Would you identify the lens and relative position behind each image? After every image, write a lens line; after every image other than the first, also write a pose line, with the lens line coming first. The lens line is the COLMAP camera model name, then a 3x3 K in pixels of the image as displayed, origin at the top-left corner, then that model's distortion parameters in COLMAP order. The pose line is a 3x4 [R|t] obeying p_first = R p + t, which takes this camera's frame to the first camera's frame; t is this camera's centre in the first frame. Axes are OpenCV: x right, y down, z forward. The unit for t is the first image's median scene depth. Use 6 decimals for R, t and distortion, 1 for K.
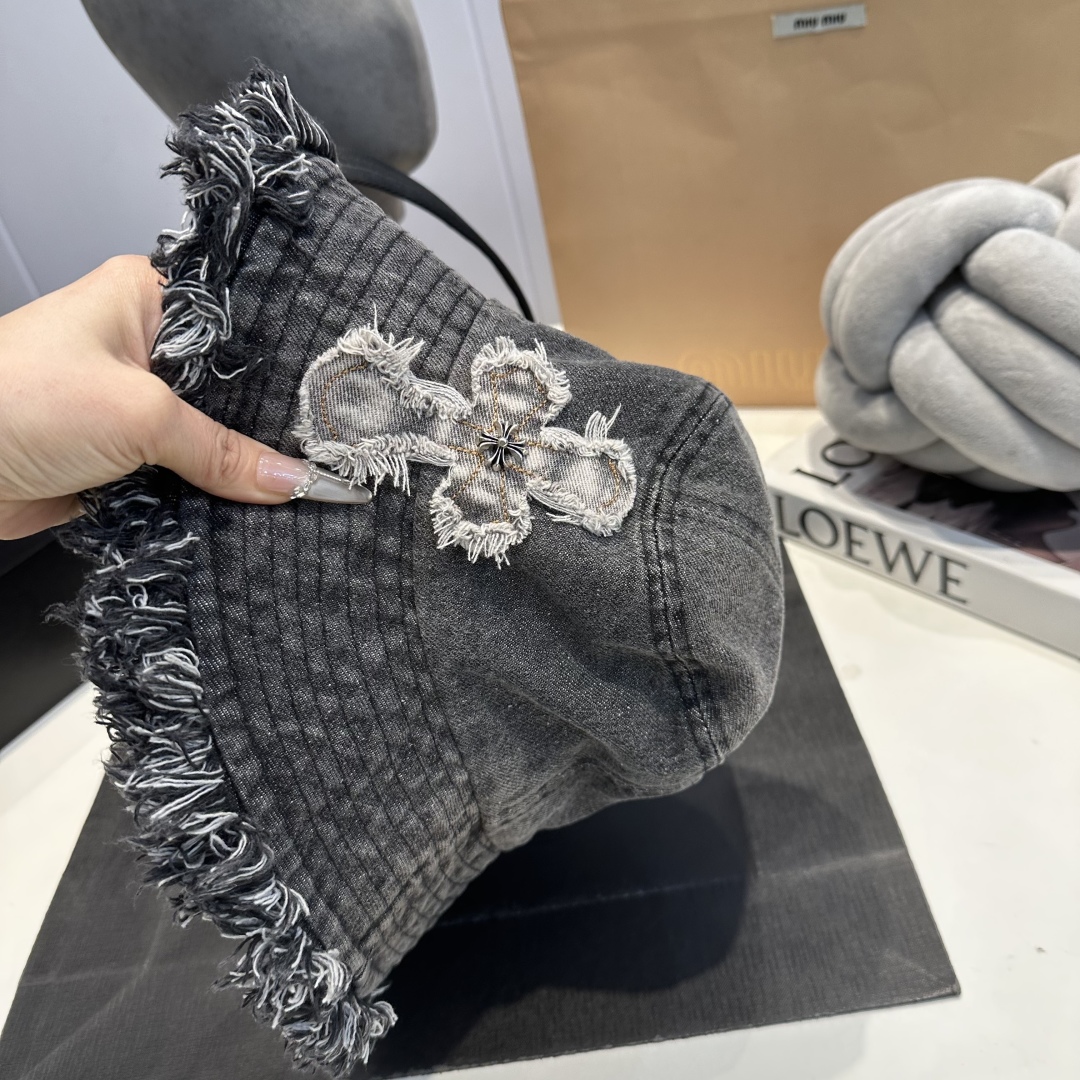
lens RADIAL K [[1034.9, 0, 539.4], [0, 1034.9, 522.3], [0, 0, 1]] dist [-0.037508, 0.000000]
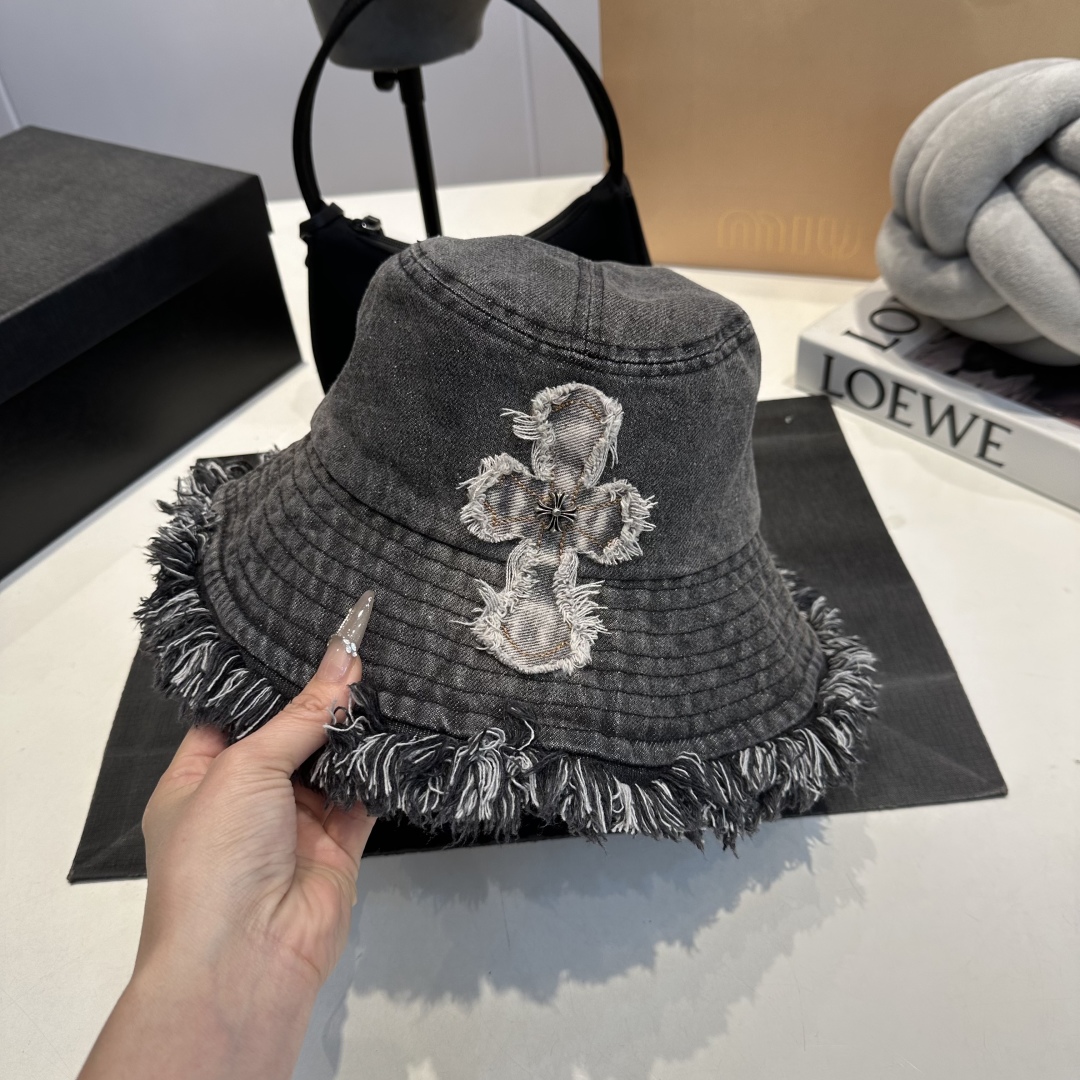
lens RADIAL K [[1034.9, 0, 542.8], [0, 1034.9, 546.1], [0, 0, 1]] dist [-0.037508, 0.000000]
pose [[0.992632, 0.058373, 0.106179, -0.187332], [-0.071936, 0.989062, 0.128766, 0.062354], [-0.097501, -0.135455, 0.985974, -0.028801]]
